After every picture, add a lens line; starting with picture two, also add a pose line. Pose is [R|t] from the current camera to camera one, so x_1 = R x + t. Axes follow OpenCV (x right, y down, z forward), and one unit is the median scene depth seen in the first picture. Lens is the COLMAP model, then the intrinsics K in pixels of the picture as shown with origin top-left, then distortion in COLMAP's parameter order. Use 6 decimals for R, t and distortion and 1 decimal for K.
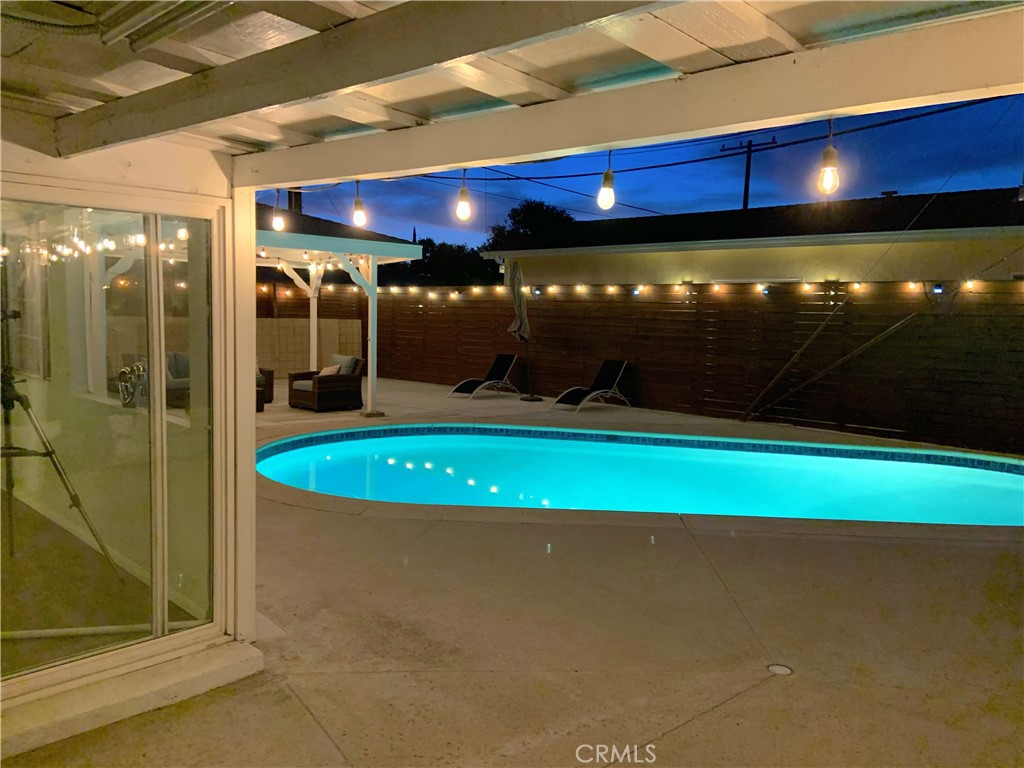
lens RADIAL K [[783.0, 0, 512.0], [0, 783.0, 384.0], [0, 0, 1]] dist [-0.001685, 0.000206]
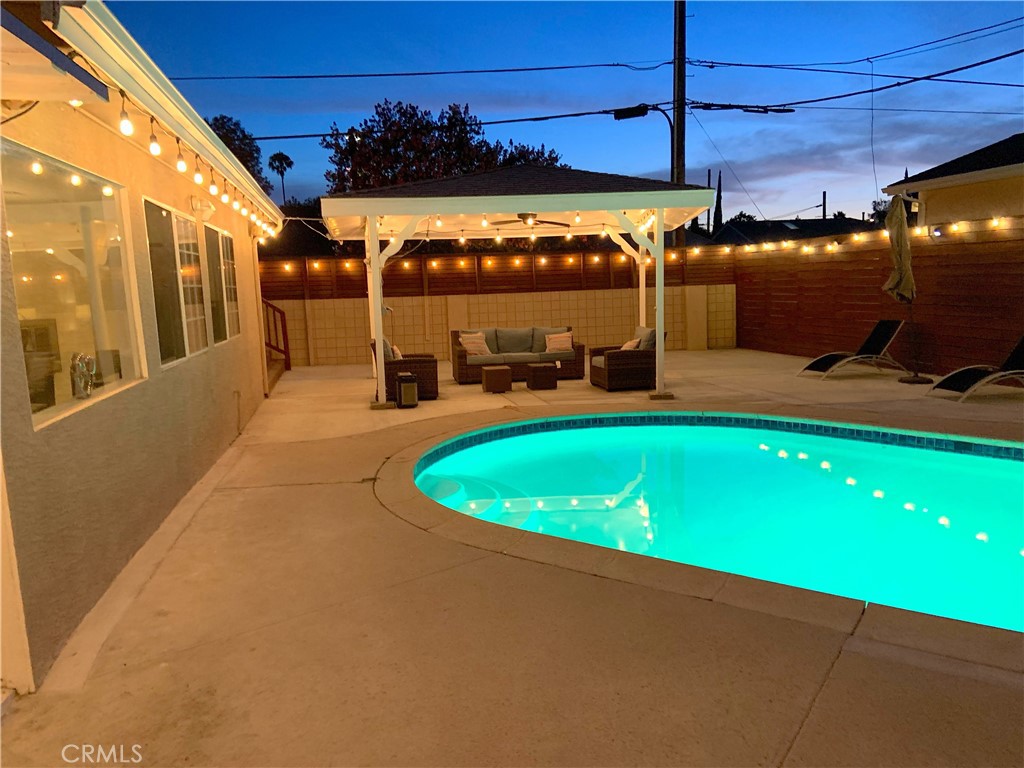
lens RADIAL K [[761.0, 0, 512.0], [0, 761.0, 384.0], [0, 0, 1]] dist [0.090891, -0.110108]
pose [[0.796417, 0.026345, -0.604174, 0.173204], [0.002310, 0.998911, 0.046601, -0.012613], [0.604743, -0.038510, 0.795489, 0.196927]]
